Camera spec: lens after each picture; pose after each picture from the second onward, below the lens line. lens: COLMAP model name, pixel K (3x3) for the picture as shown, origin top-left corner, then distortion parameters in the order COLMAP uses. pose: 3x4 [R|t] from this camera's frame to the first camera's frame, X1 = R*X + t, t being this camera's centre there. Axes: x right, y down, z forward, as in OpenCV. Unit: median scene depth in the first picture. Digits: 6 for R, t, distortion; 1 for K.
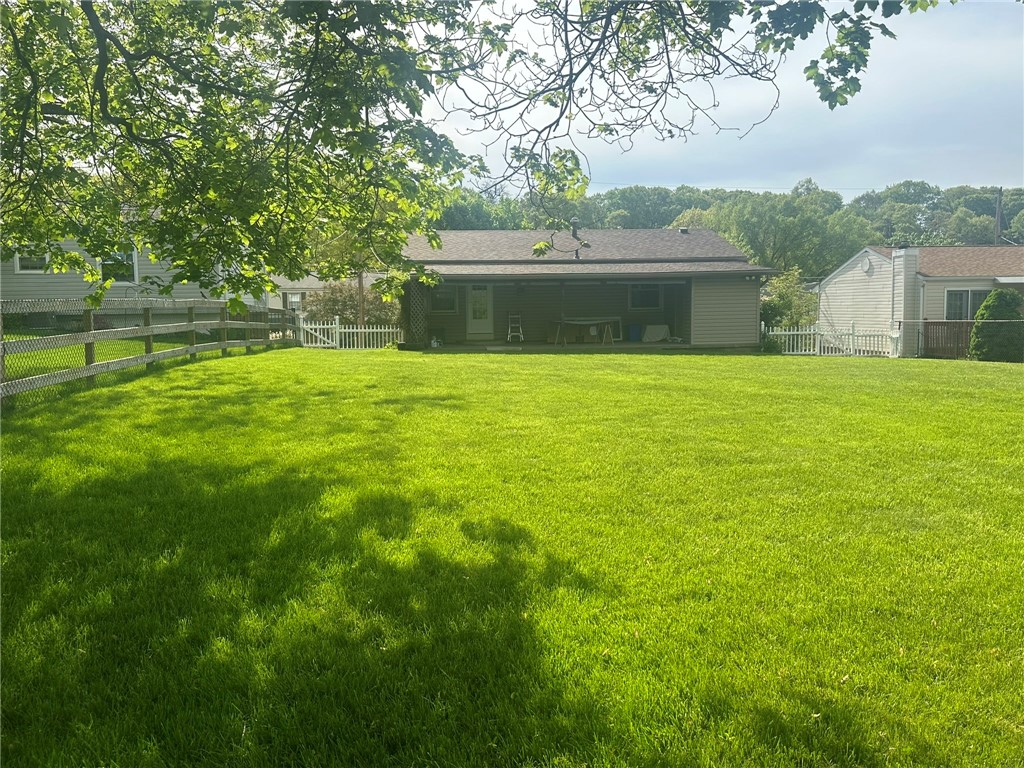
lens RADIAL K [[819.4, 0, 512.0], [0, 819.4, 384.0], [0, 0, 1]] dist [0.158231, -0.286626]
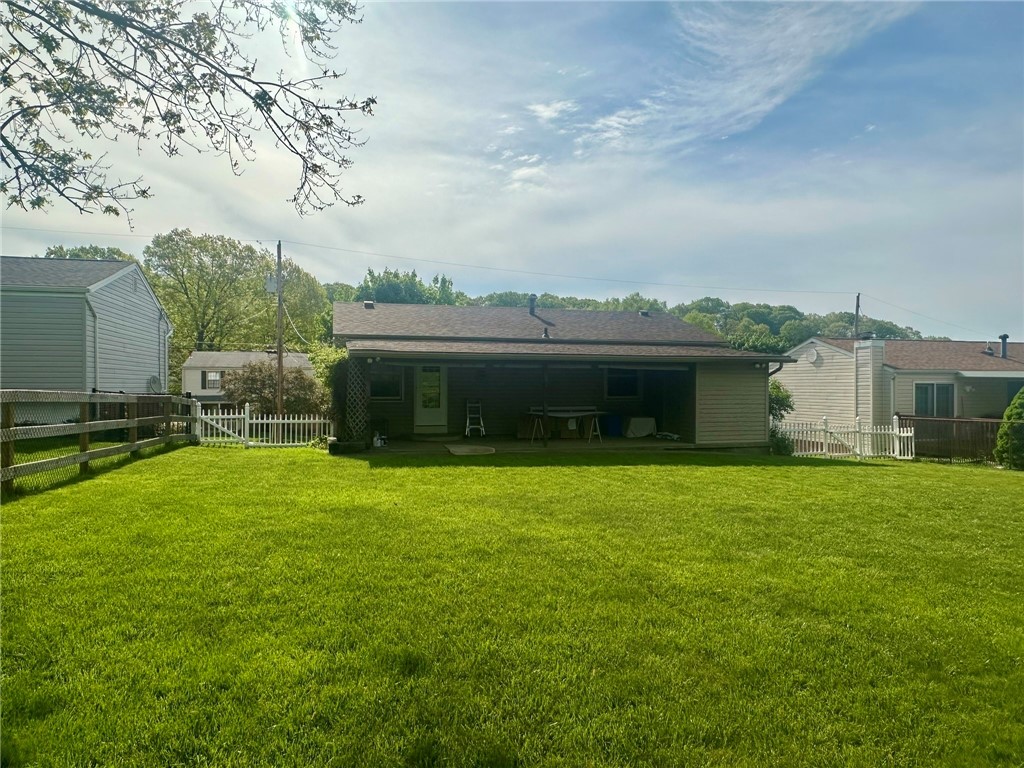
lens RADIAL K [[670.3, 0, 512.0], [0, 670.3, 384.0], [0, 0, 1]] dist [-0.004298, -0.000460]
pose [[0.988255, 0.016150, 0.151956, -0.066818], [-0.001490, 0.995371, -0.096100, -0.043168], [-0.152805, 0.094745, 0.983704, 0.369250]]
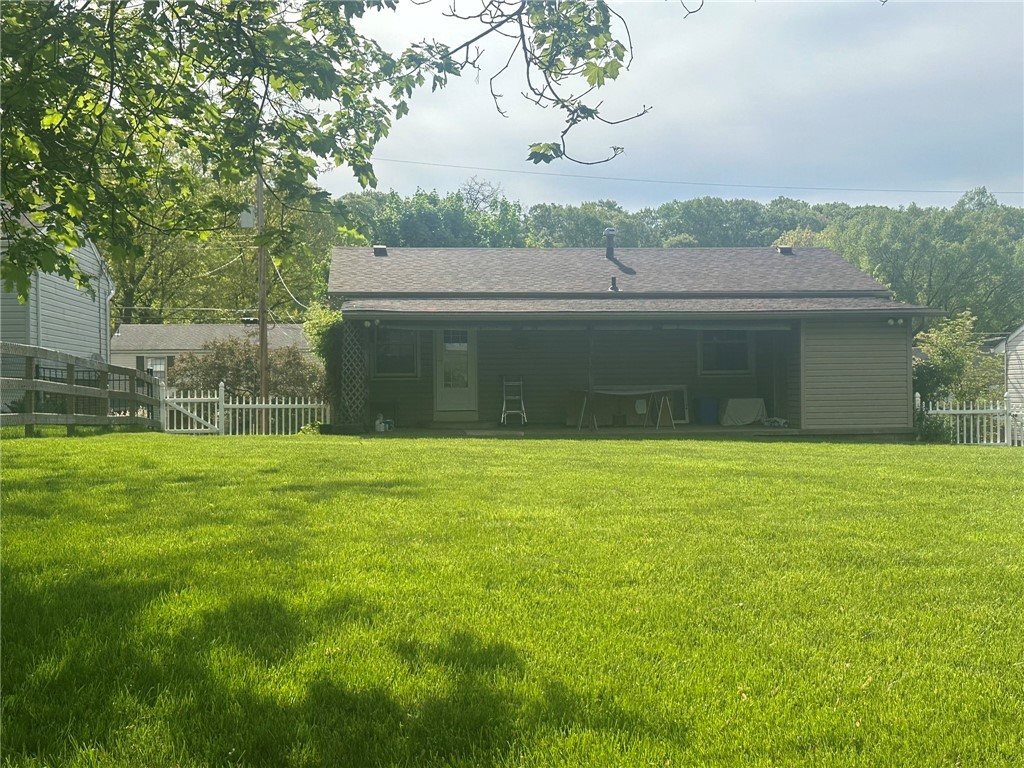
lens RADIAL K [[1331.2, 0, 521.4], [0, 1331.2, 387.7], [0, 0, 1]] dist [0.127158, -0.079065]
pose [[0.999953, 0.004128, 0.008740, 0.001094], [-0.003299, 0.995675, -0.092841, 0.014339], [-0.009085, 0.092808, 0.995643, 0.013911]]
